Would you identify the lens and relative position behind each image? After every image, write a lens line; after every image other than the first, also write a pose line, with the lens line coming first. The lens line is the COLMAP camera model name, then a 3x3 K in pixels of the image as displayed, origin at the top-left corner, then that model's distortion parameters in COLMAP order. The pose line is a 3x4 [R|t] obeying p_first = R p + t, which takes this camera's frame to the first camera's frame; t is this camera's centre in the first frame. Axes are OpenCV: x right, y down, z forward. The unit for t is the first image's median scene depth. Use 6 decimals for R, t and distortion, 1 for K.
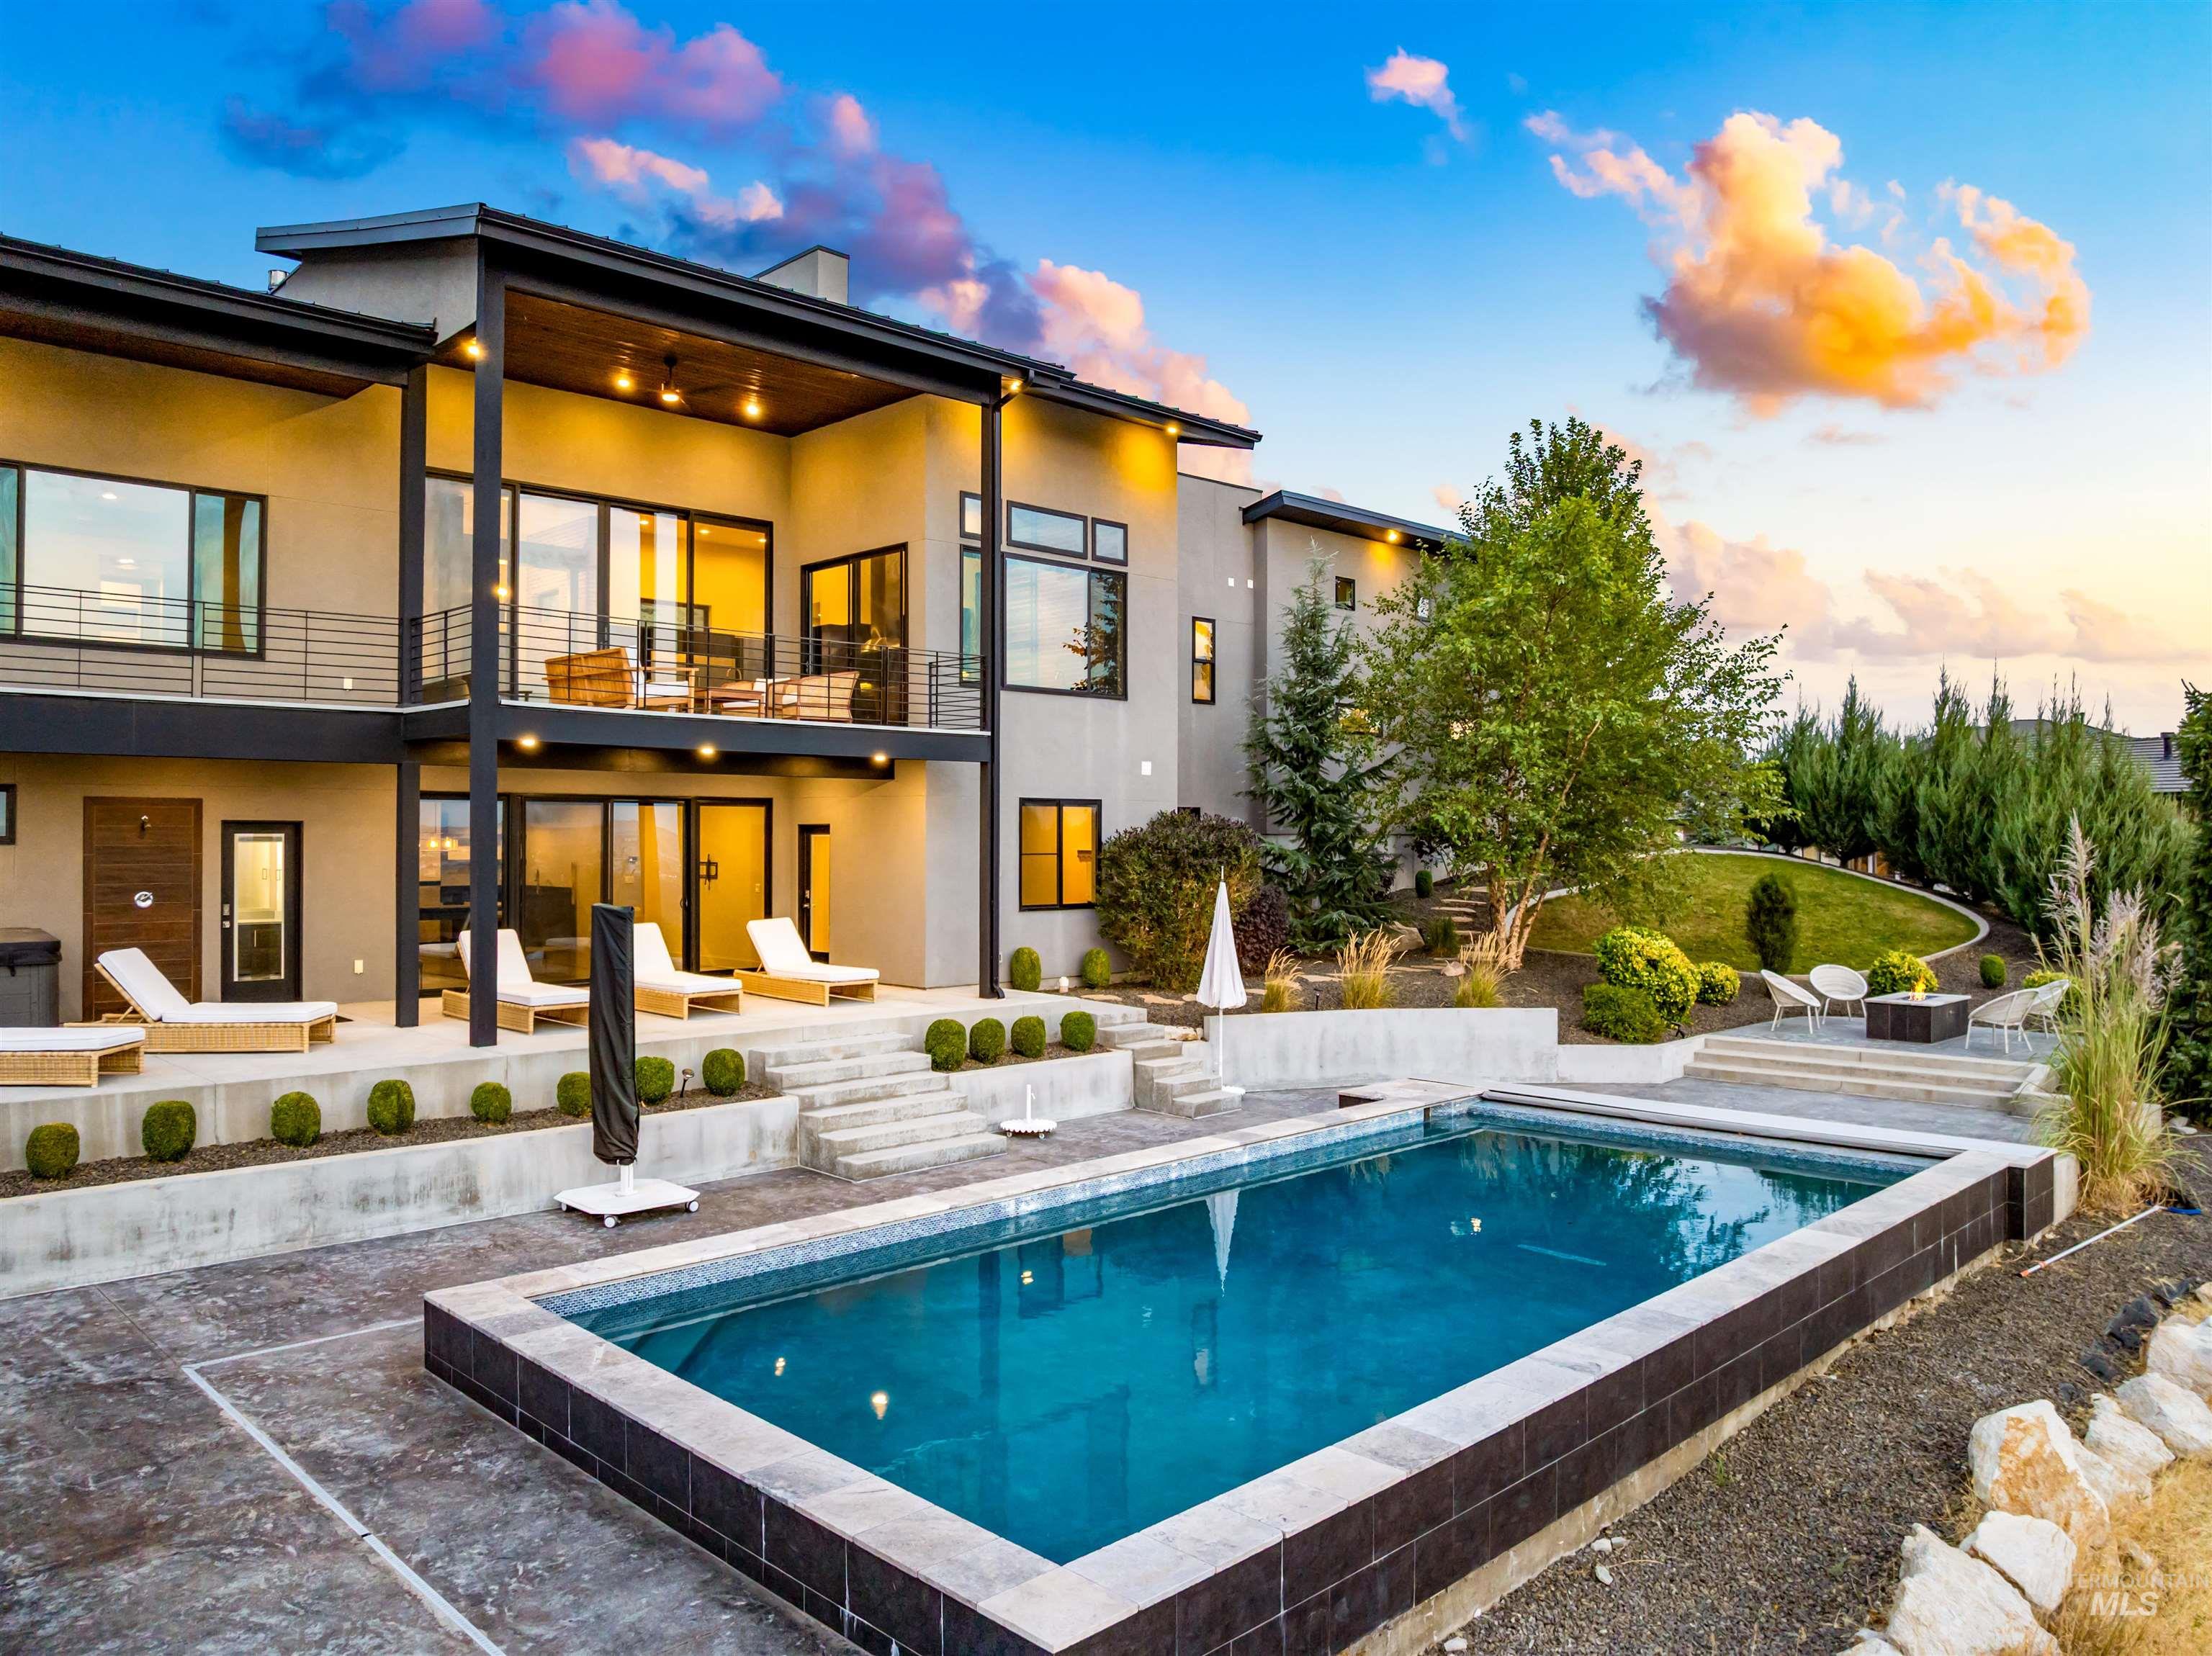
lens RADIAL K [[1542.9, 0, 1115.1], [0, 1542.9, 830.7], [0, 0, 1]] dist [-0.042582, 0.006480]
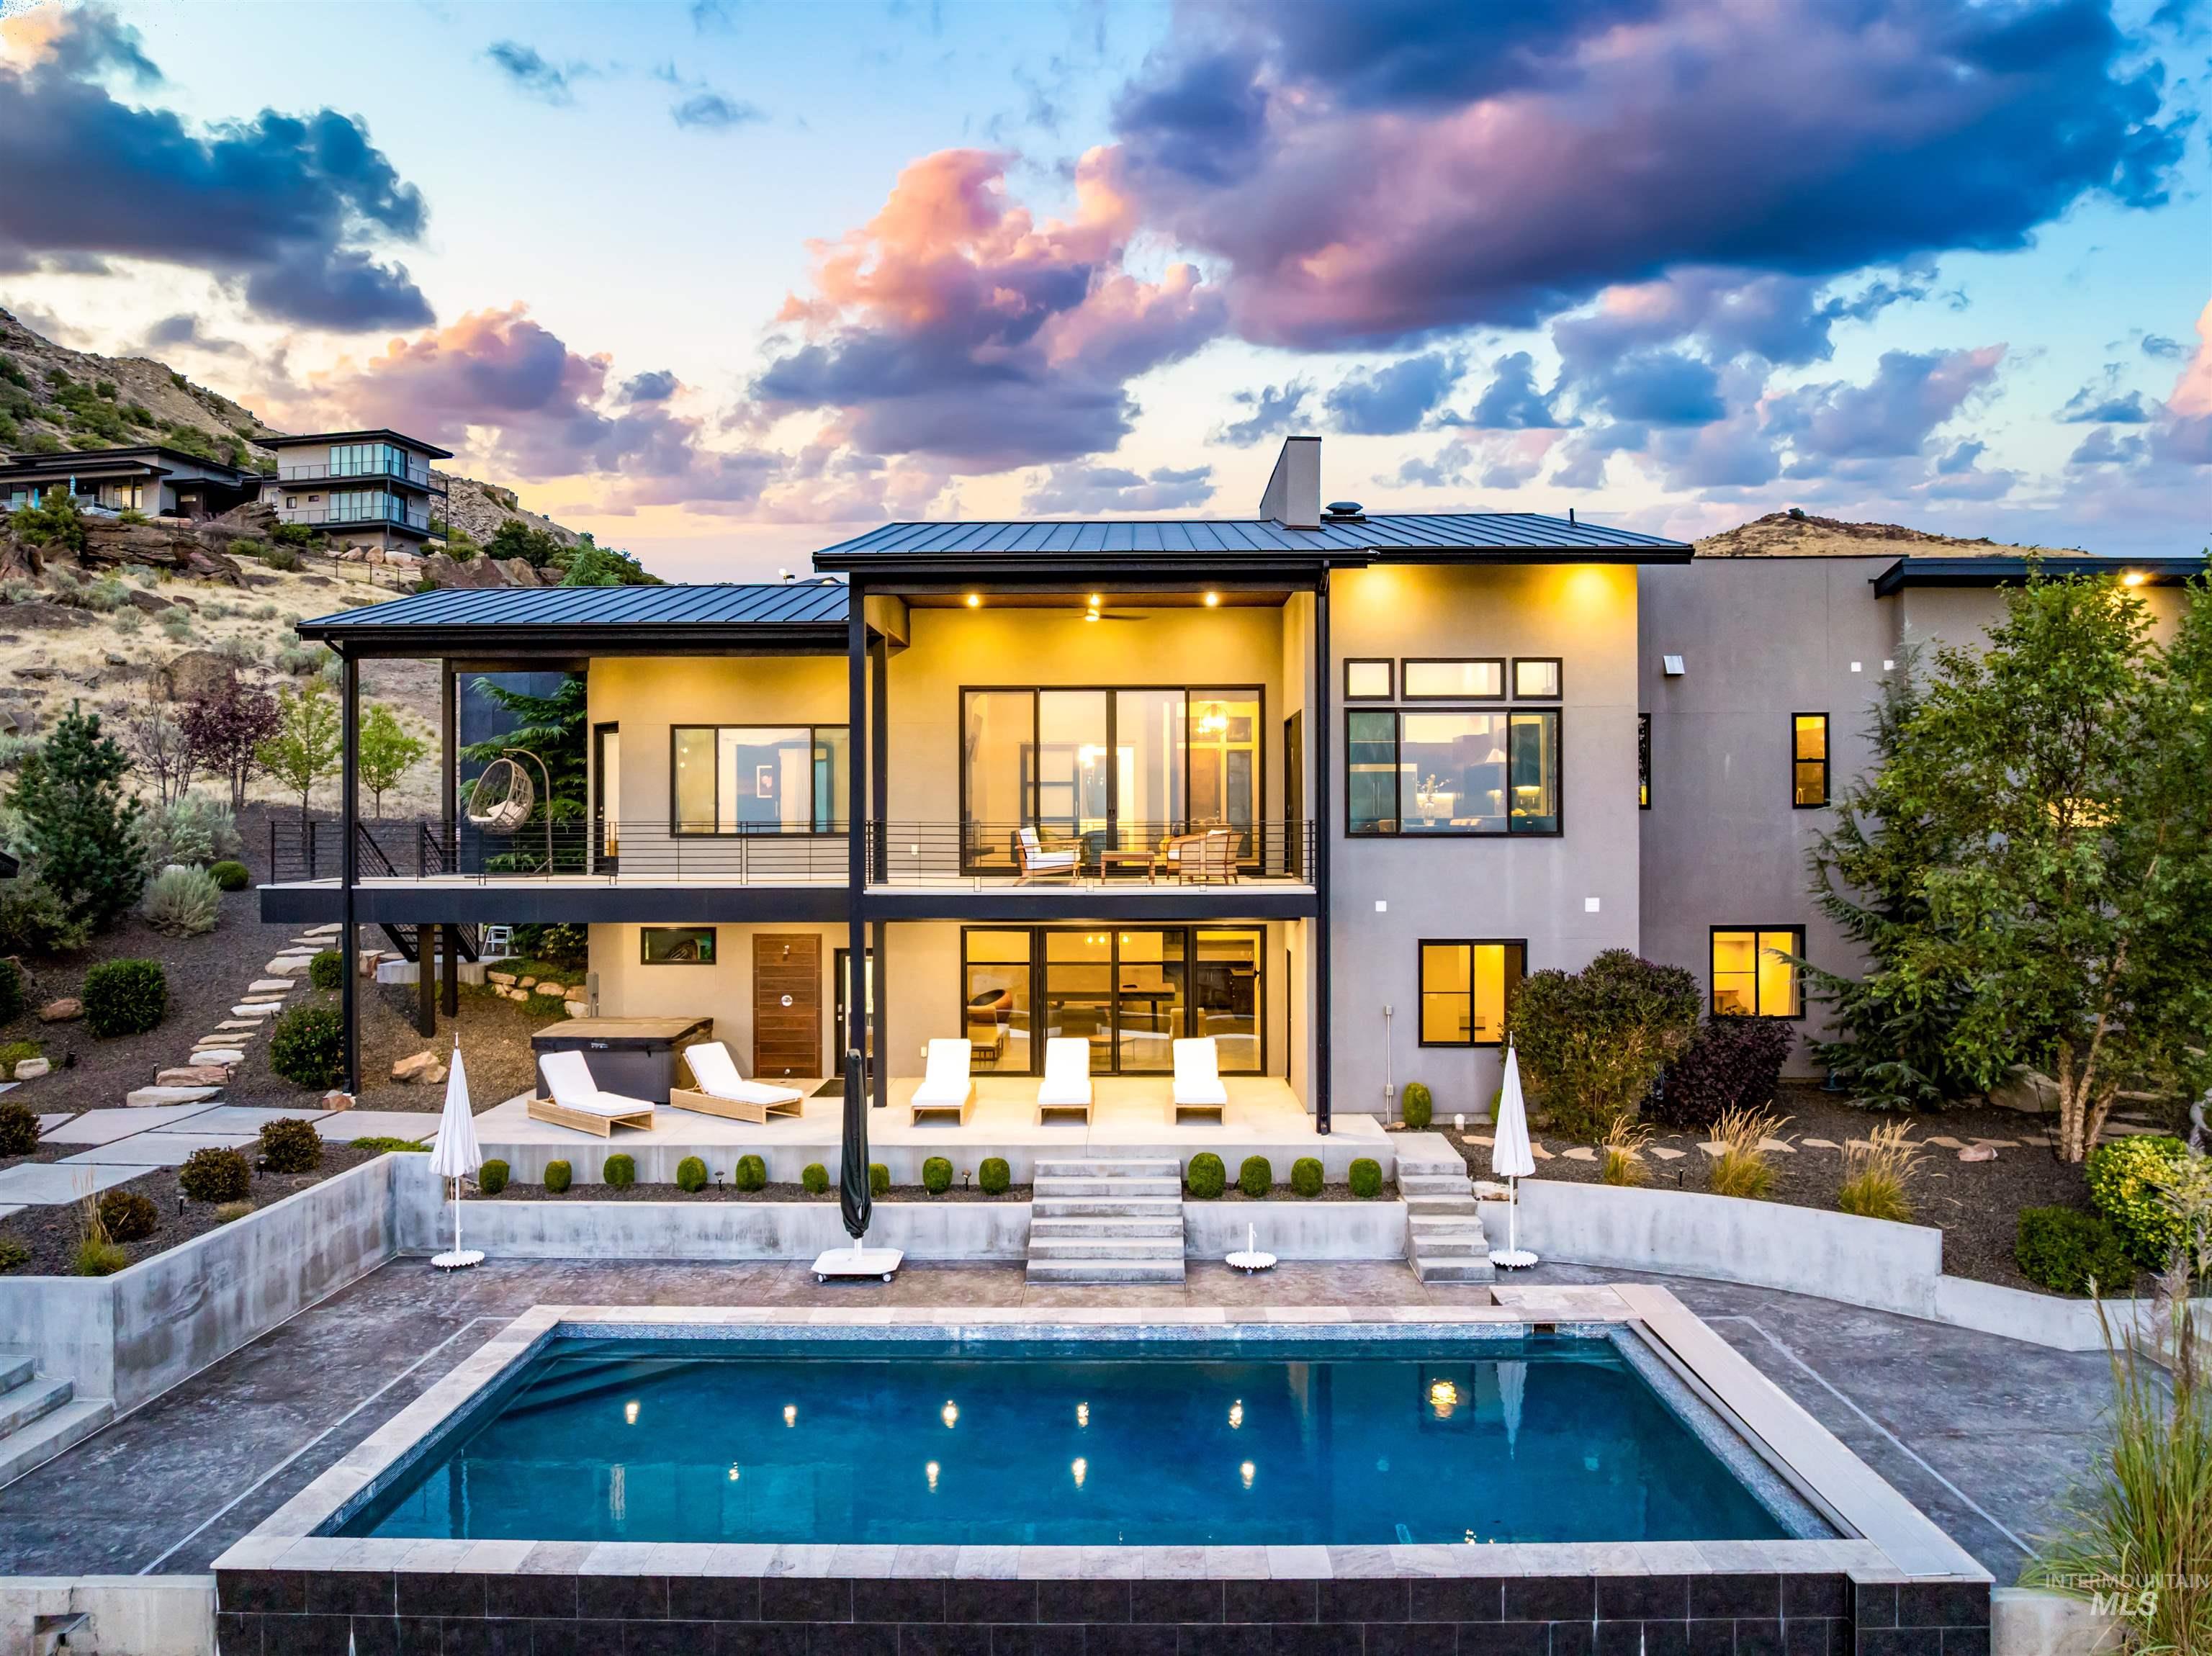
lens RADIAL K [[1542.9, 0, 1115.0], [0, 1542.9, 825.6], [0, 0, 1]] dist [-0.042582, 0.006480]
pose [[0.702737, -0.002605, -0.711445, 0.525349], [0.007661, 0.999963, 0.003906, -0.101688], [0.711409, -0.008195, 0.702731, 0.112142]]
